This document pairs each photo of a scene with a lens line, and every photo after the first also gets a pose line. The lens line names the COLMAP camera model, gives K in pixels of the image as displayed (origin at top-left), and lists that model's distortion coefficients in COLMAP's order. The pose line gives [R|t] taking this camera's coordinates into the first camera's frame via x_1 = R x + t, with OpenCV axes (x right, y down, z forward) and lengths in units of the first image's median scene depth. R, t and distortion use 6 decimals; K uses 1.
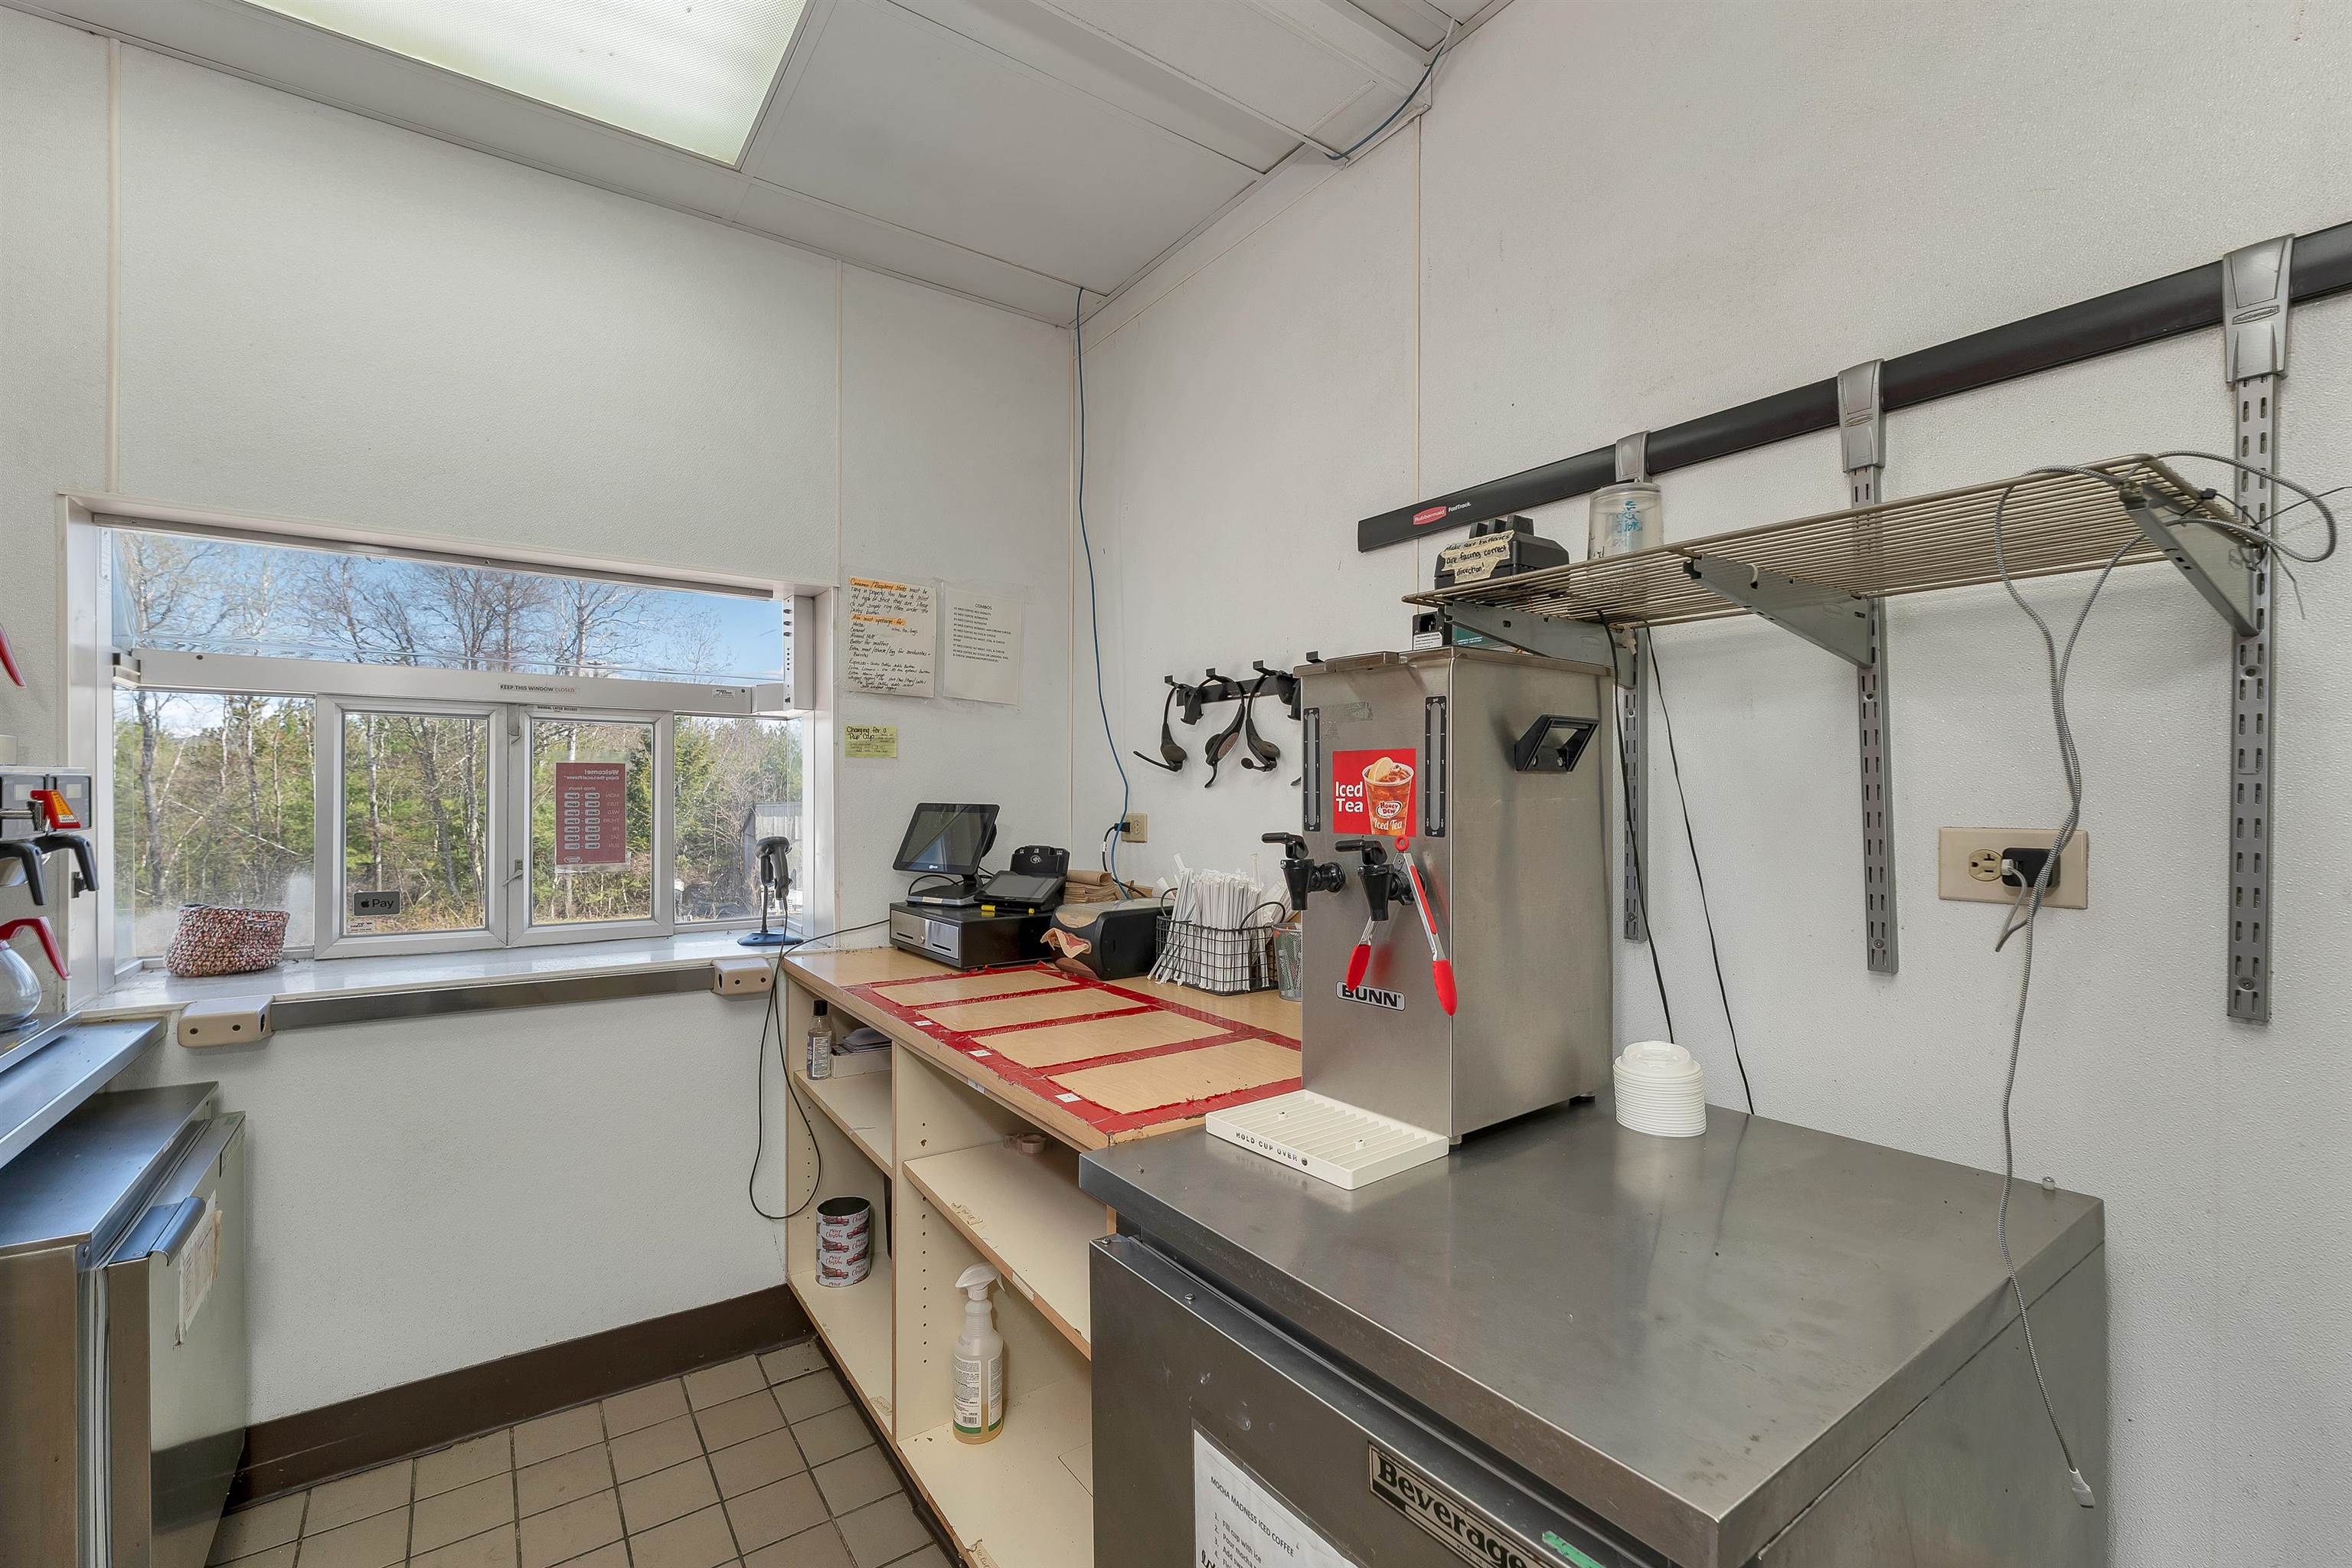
lens RADIAL K [[1006.0, 0, 1176.2], [0, 1006.0, 792.8], [0, 0, 1]] dist [0.000503, 0.000716]
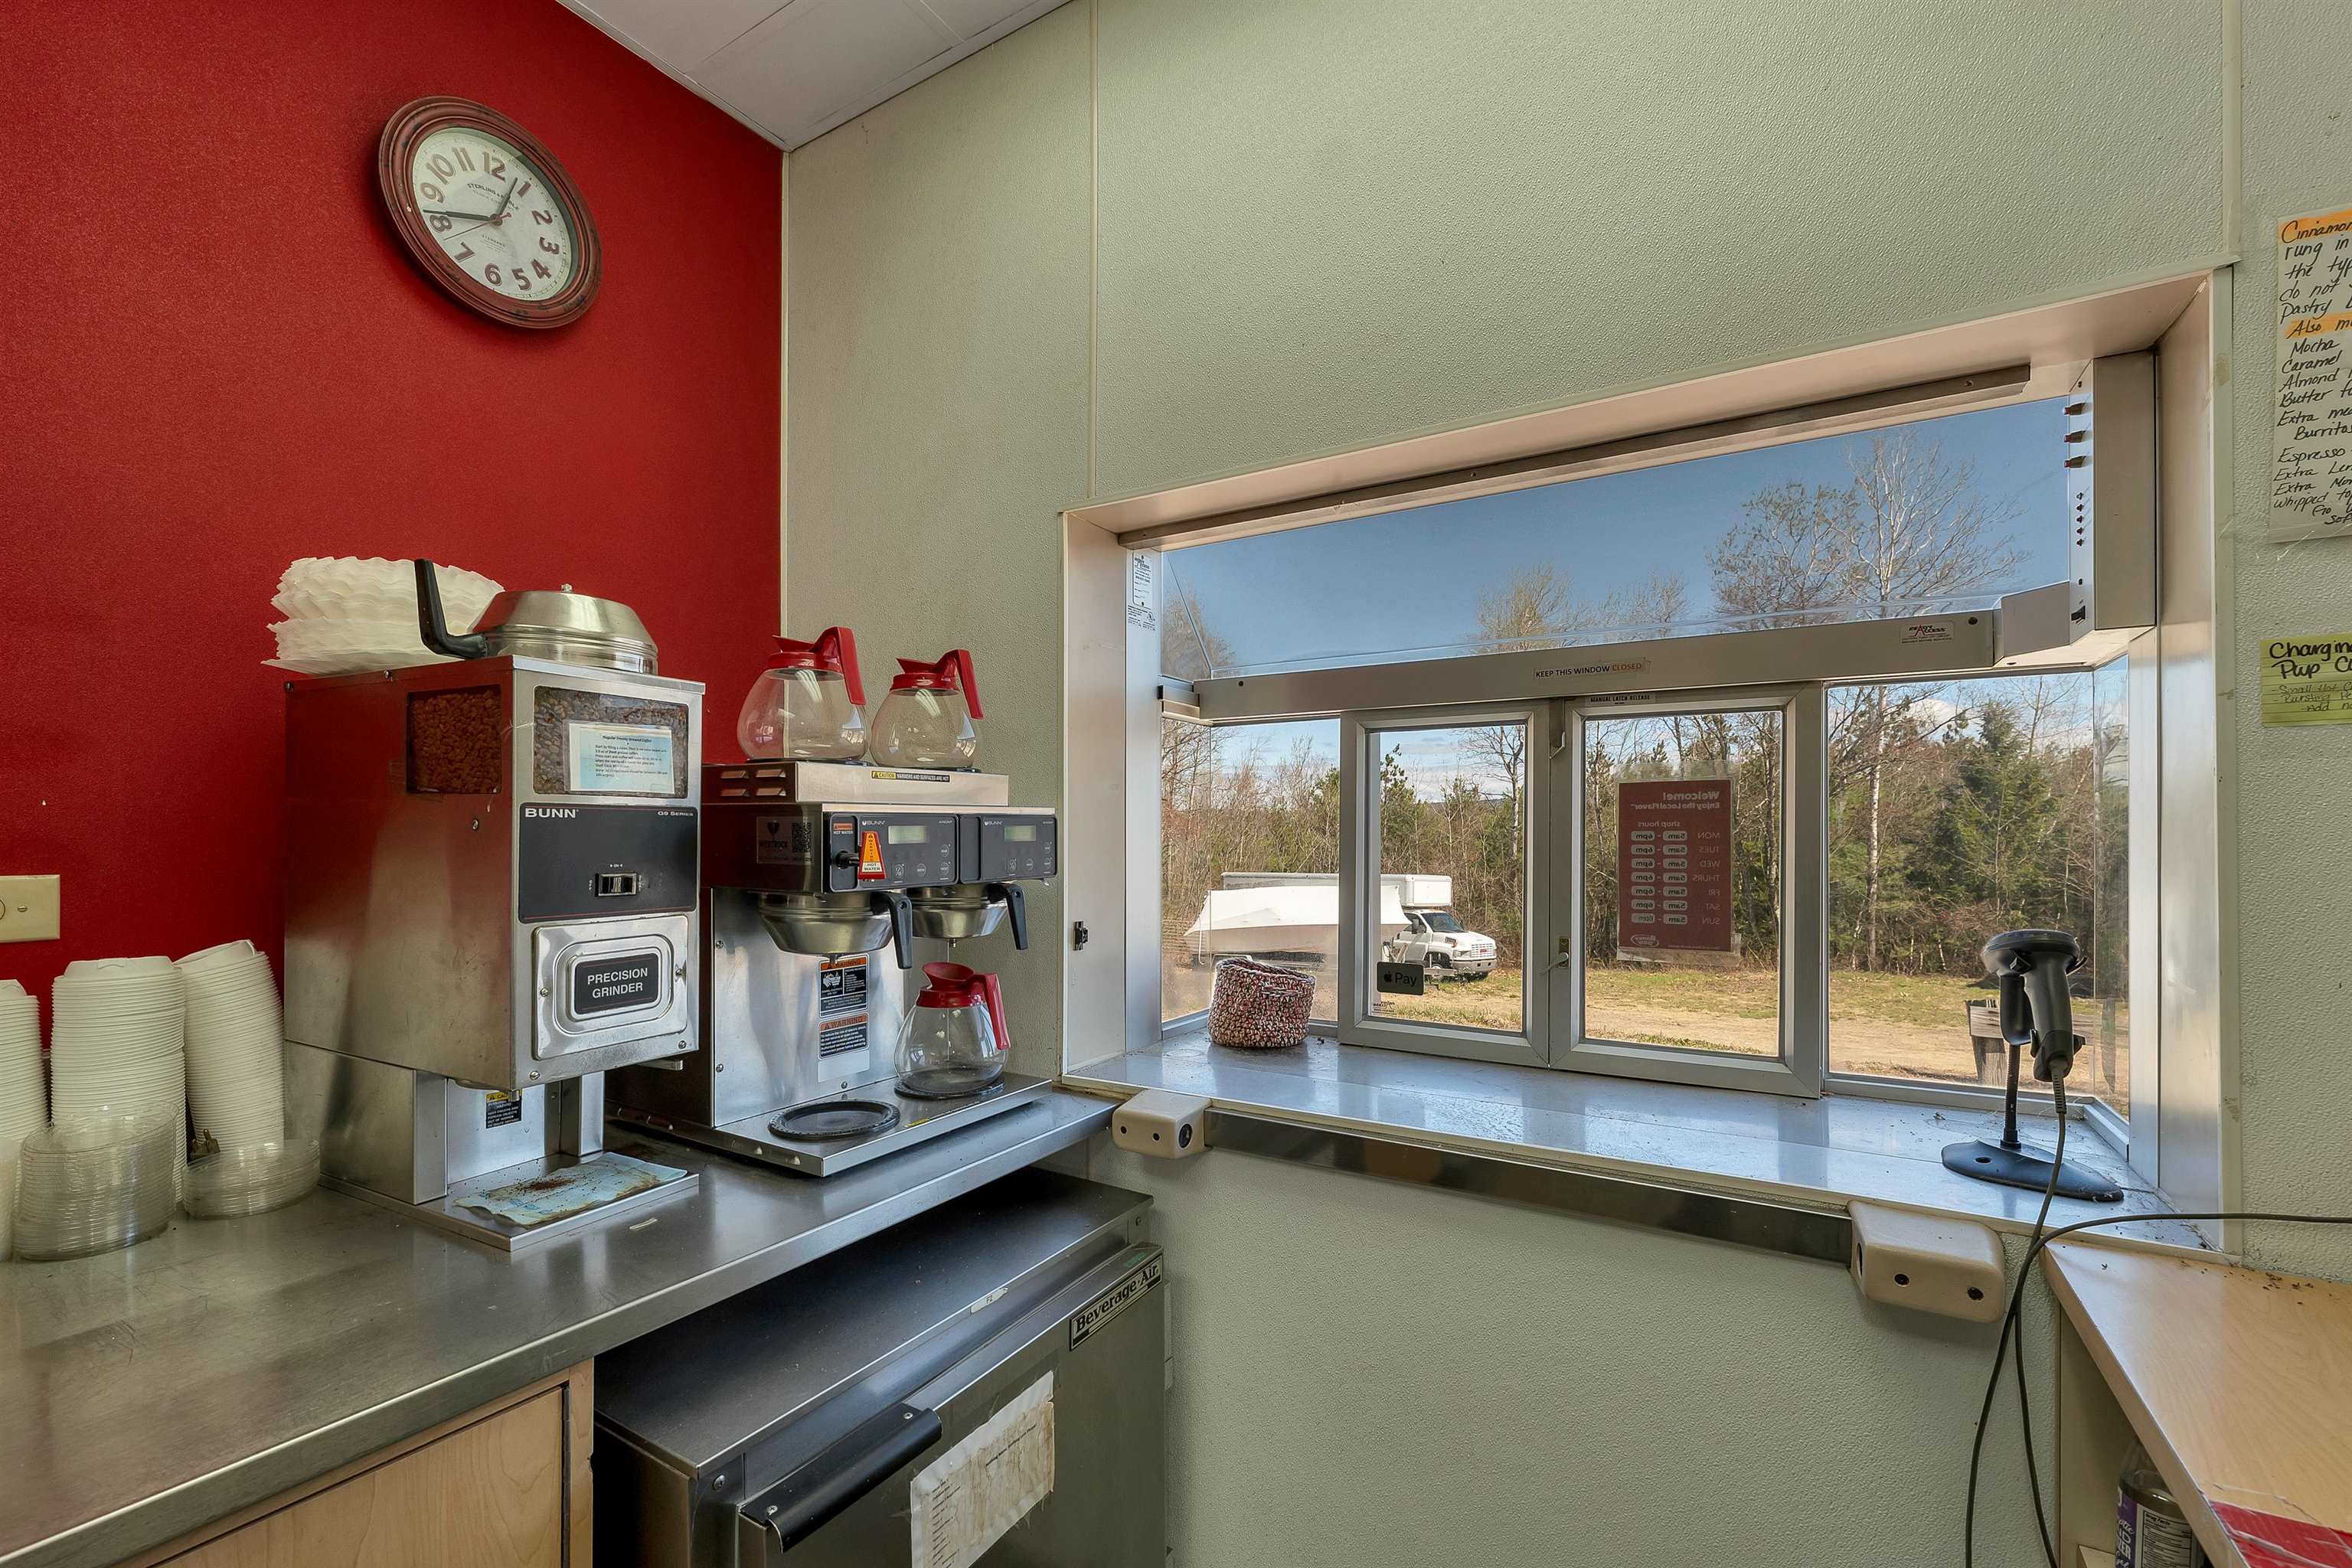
lens RADIAL K [[1006.0, 0, 1174.5], [0, 1006.0, 832.4], [0, 0, 1]] dist [0.000503, 0.000716]
pose [[0.400026, -0.005462, -0.916488, -0.149881], [0.002642, 0.999985, -0.004807, 0.002495], [0.916500, -0.000499, 0.400034, 0.484936]]
